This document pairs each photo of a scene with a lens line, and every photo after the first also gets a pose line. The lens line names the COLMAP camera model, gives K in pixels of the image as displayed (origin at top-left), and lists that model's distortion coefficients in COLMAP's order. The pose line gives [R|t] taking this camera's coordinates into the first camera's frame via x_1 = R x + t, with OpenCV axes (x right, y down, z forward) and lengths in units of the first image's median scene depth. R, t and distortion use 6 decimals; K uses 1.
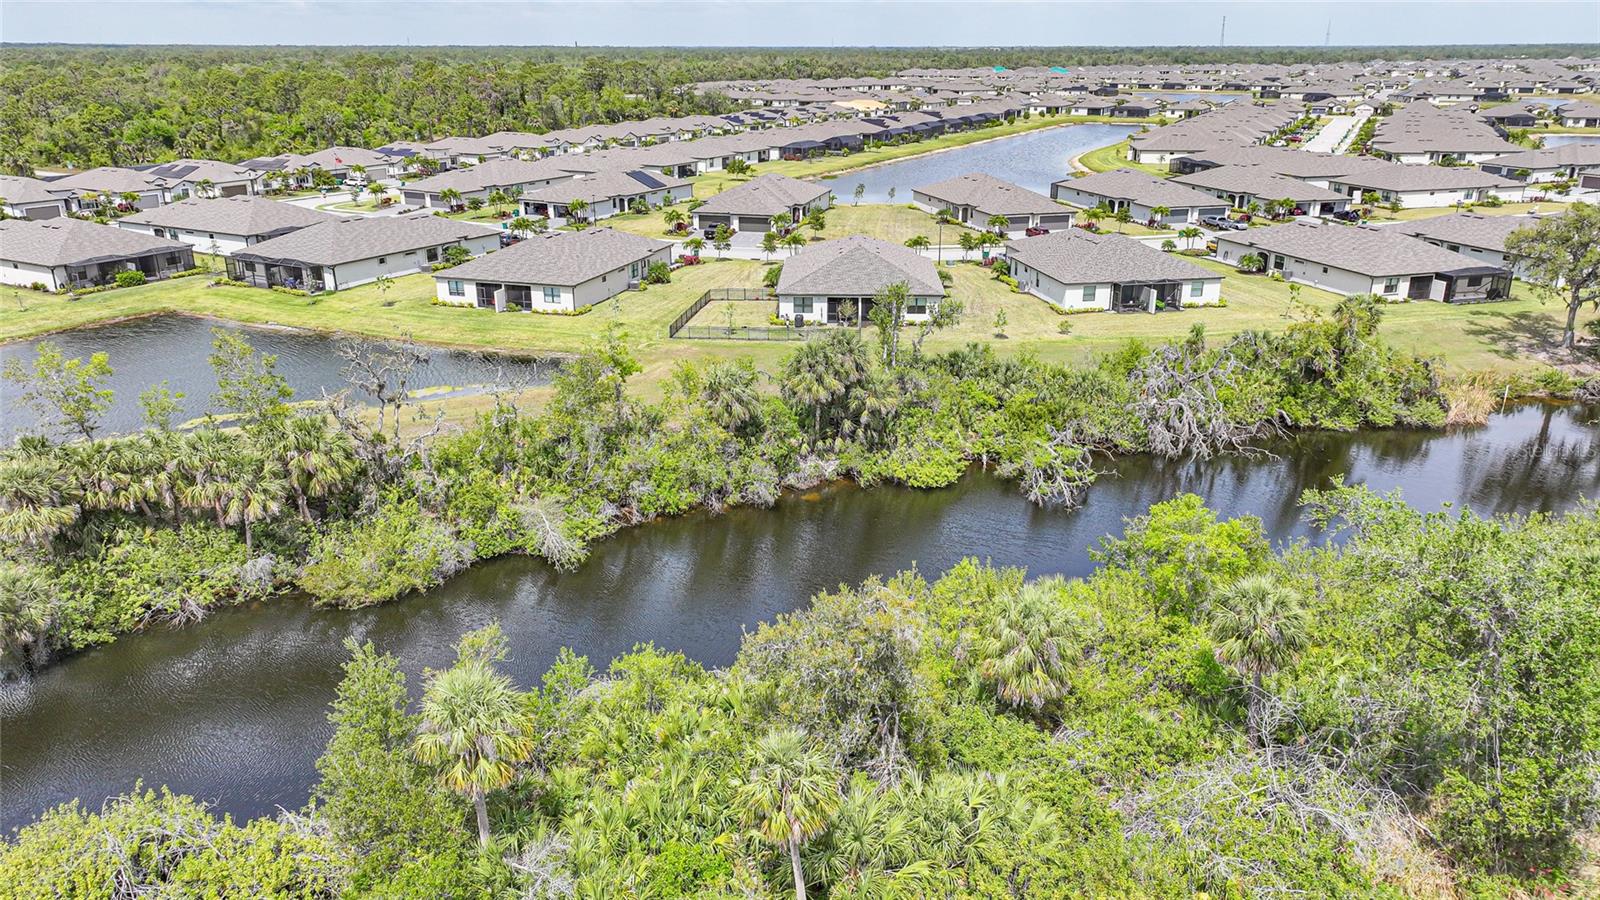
lens RADIAL K [[1117.0, 0, 800.0], [0, 1117.0, 450.0], [0, 0, 1]] dist [0.003699, 0.003848]
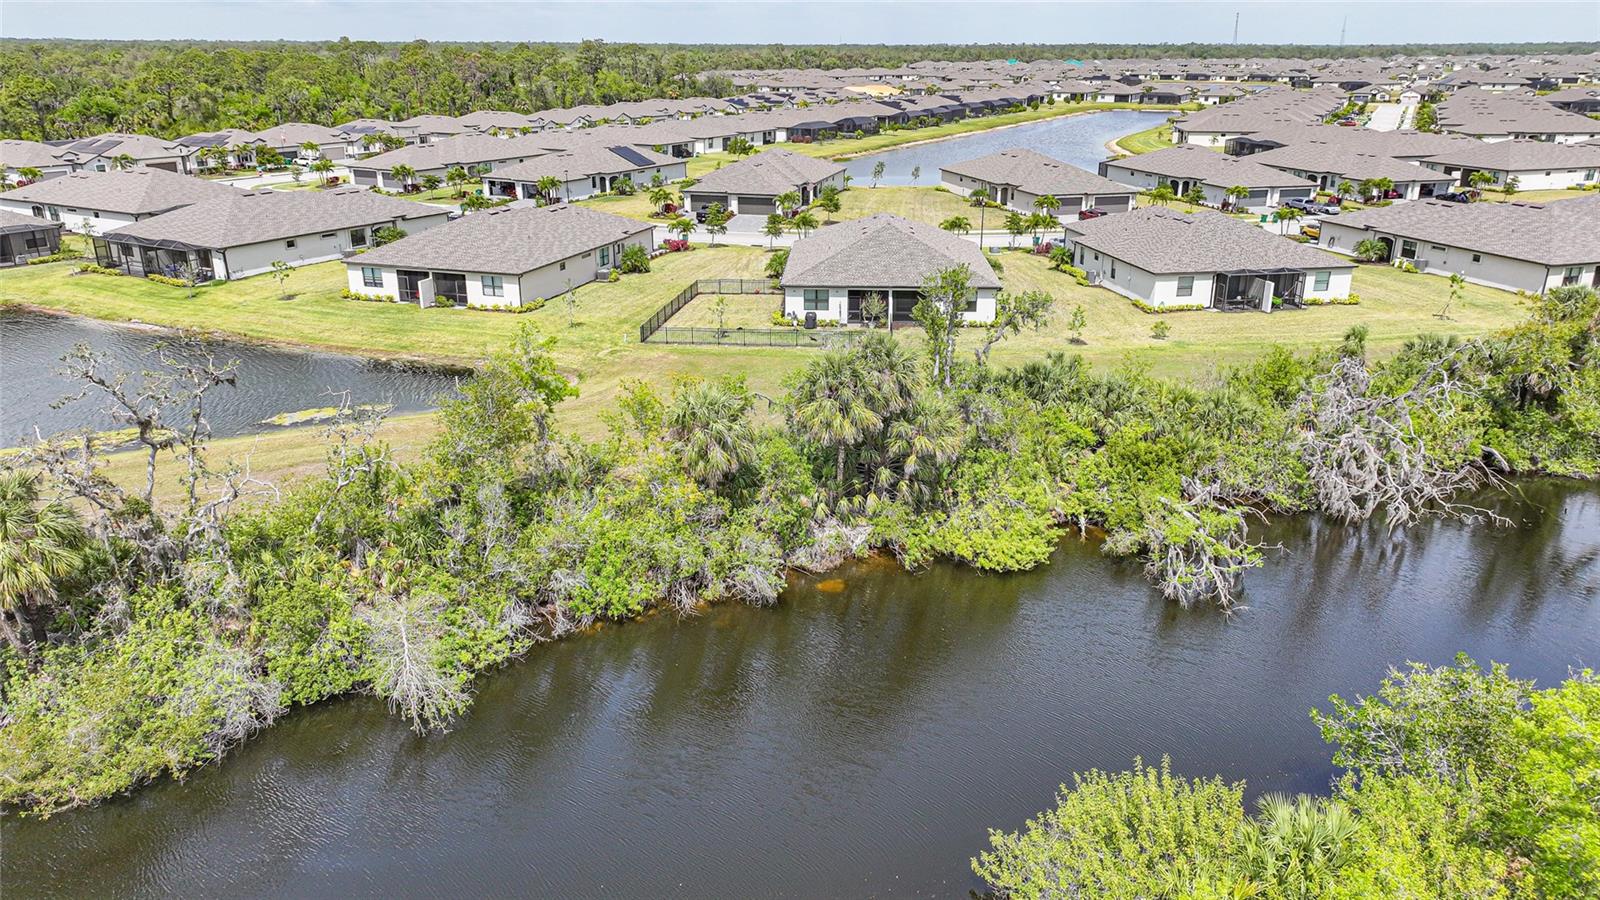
lens RADIAL K [[1117.0, 0, 800.0], [0, 1117.0, 450.0], [0, 0, 1]] dist [0.003699, 0.003848]
pose [[0.999977, 0.004011, -0.005545, -0.003463], [-0.004006, 0.999992, 0.000894, -0.025750], [0.005549, -0.000872, 0.999984, 0.219672]]
